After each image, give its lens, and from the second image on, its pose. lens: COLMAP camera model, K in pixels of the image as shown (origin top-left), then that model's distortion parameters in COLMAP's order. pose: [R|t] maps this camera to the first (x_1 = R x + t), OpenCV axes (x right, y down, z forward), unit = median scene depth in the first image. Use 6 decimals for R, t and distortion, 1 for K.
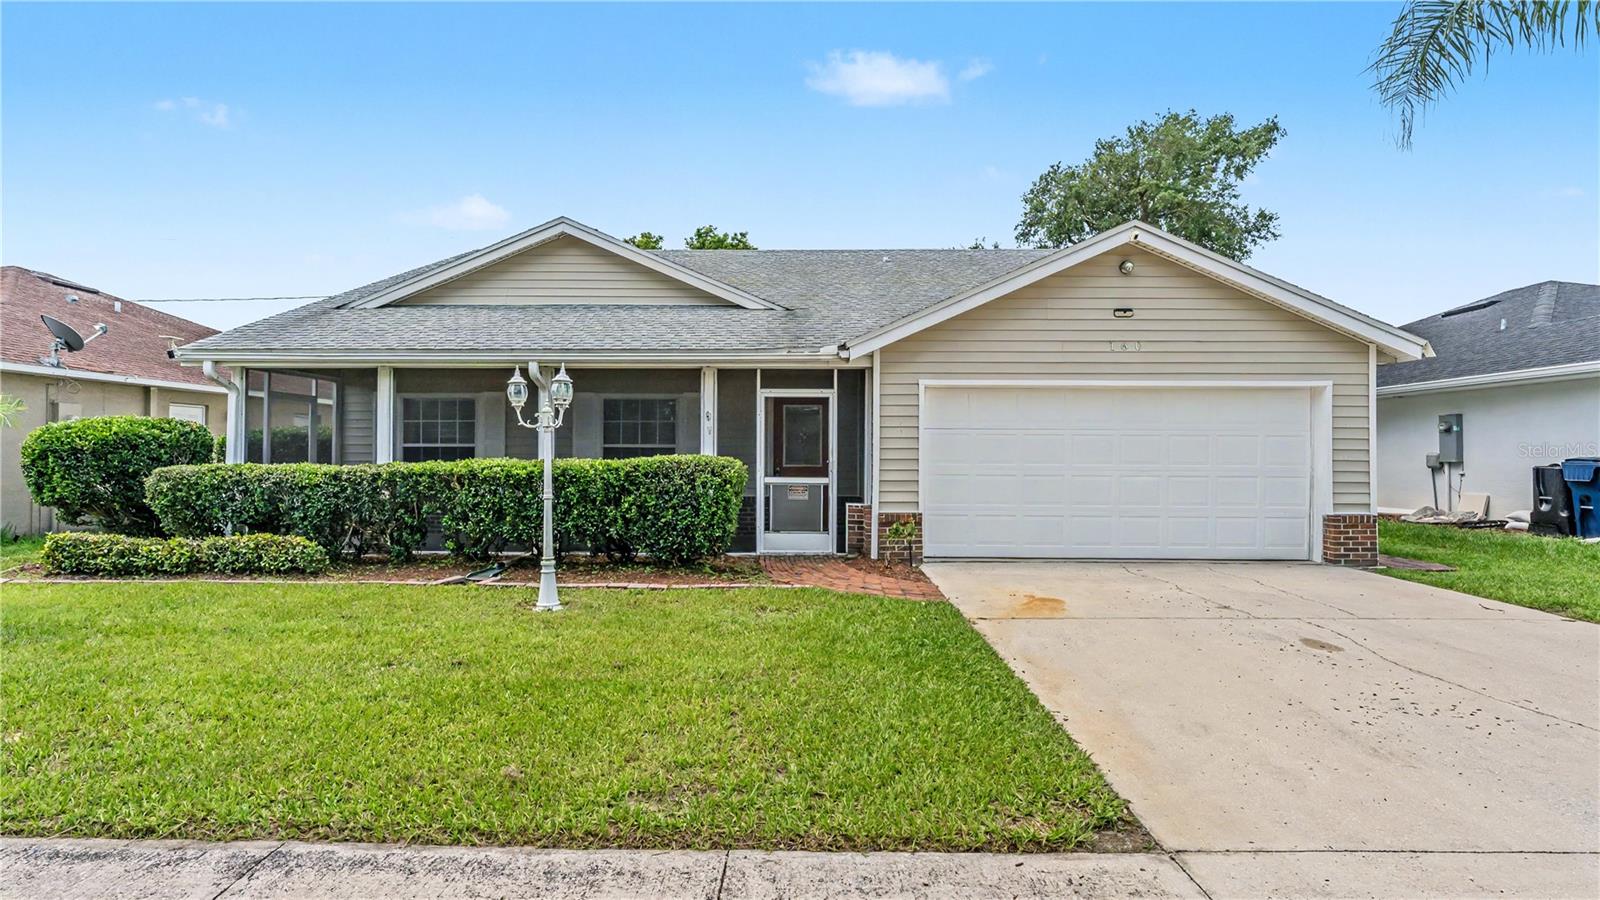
lens RADIAL K [[764.1, 0, 797.1], [0, 764.1, 445.2], [0, 0, 1]] dist [0.000143, -0.000306]
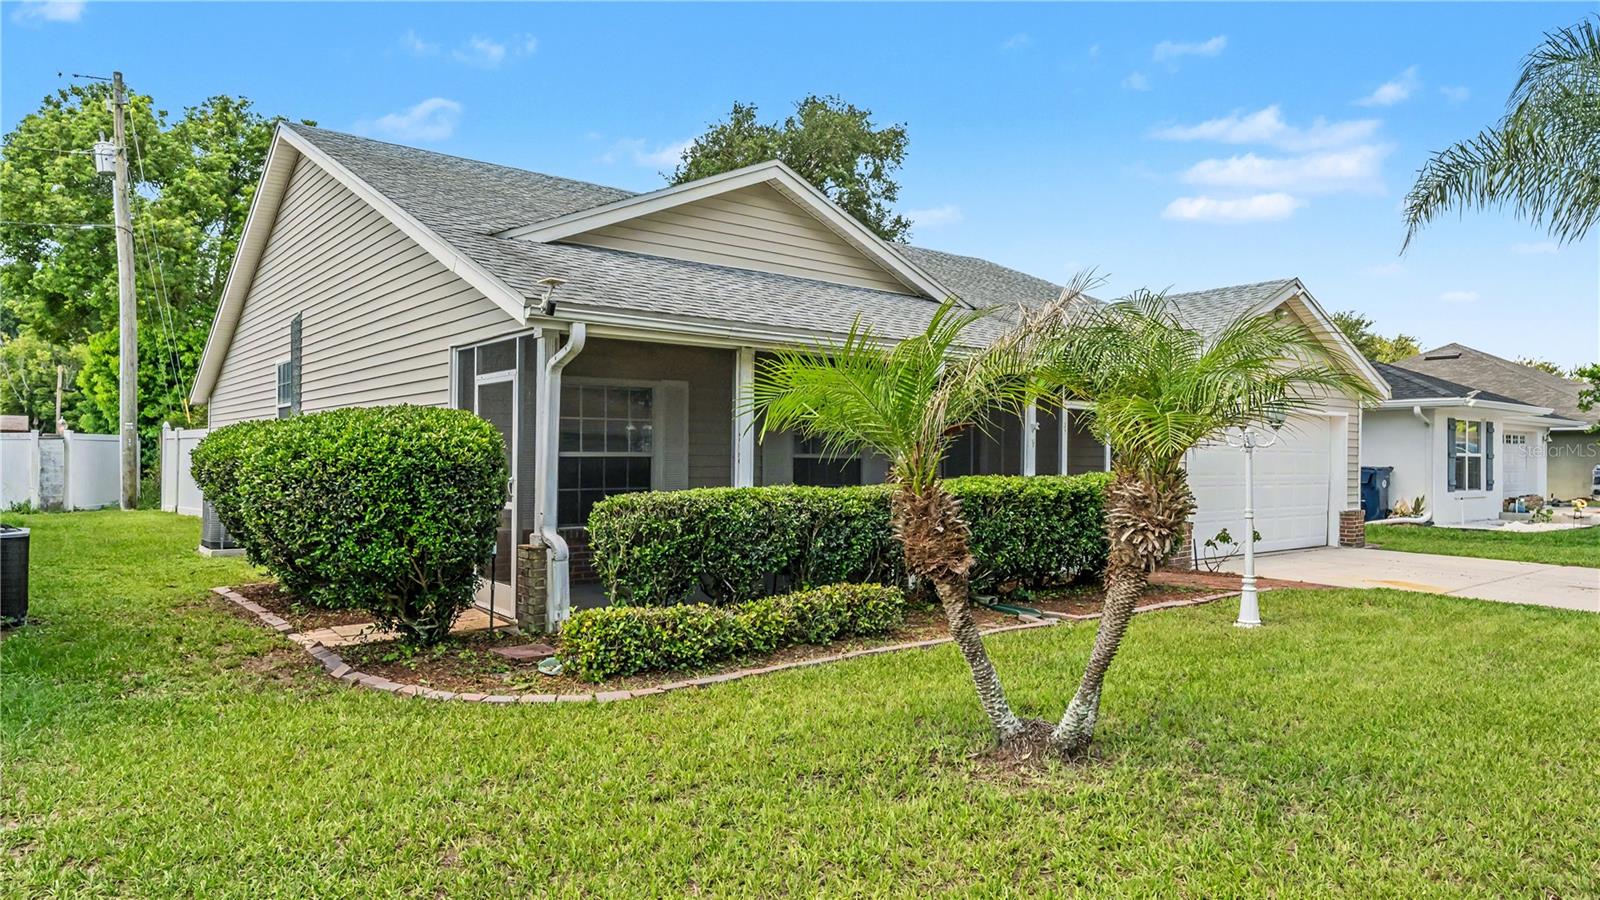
lens RADIAL K [[993.6, 0, 800.3], [0, 993.6, 452.6], [0, 0, 1]] dist [-0.004737, -0.000345]
pose [[0.766553, 0.004337, 0.642166, -1.155450], [-0.012270, 0.999894, 0.007894, -0.013495], [-0.642064, -0.013930, 0.766525, 0.263986]]
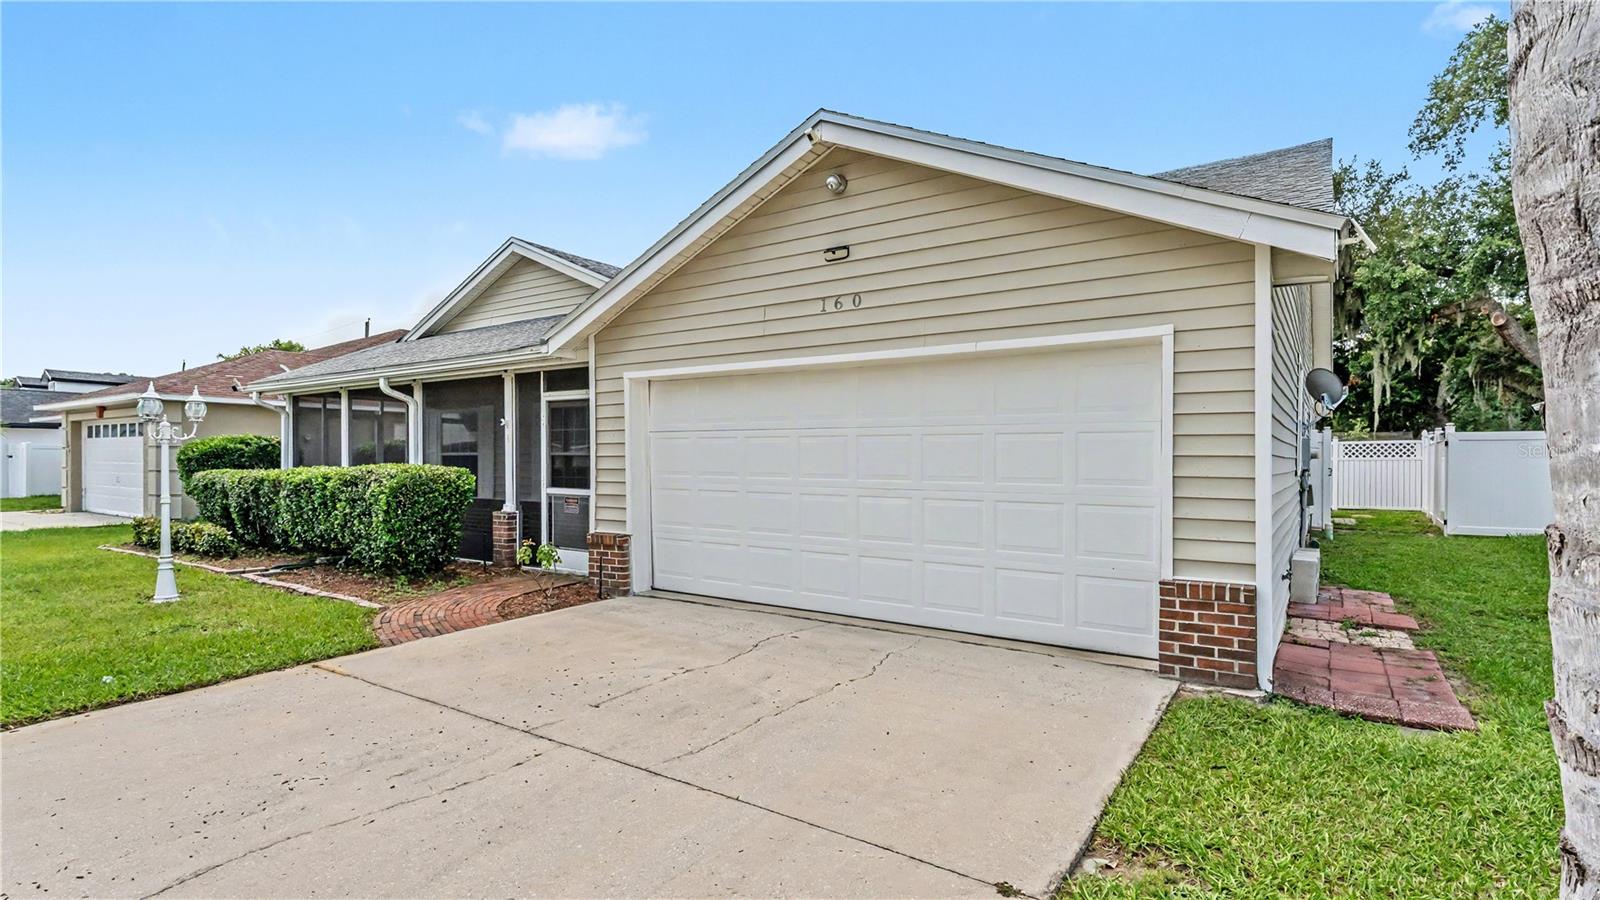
lens RADIAL K [[764.1, 0, 801.2], [0, 764.1, 459.5], [0, 0, 1]] dist [0.000143, -0.000306]
pose [[0.835042, -0.000413, -0.550186, 0.757873], [0.008587, 0.999888, 0.012283, -0.000454], [0.550119, -0.014981, 0.834952, 0.410548]]
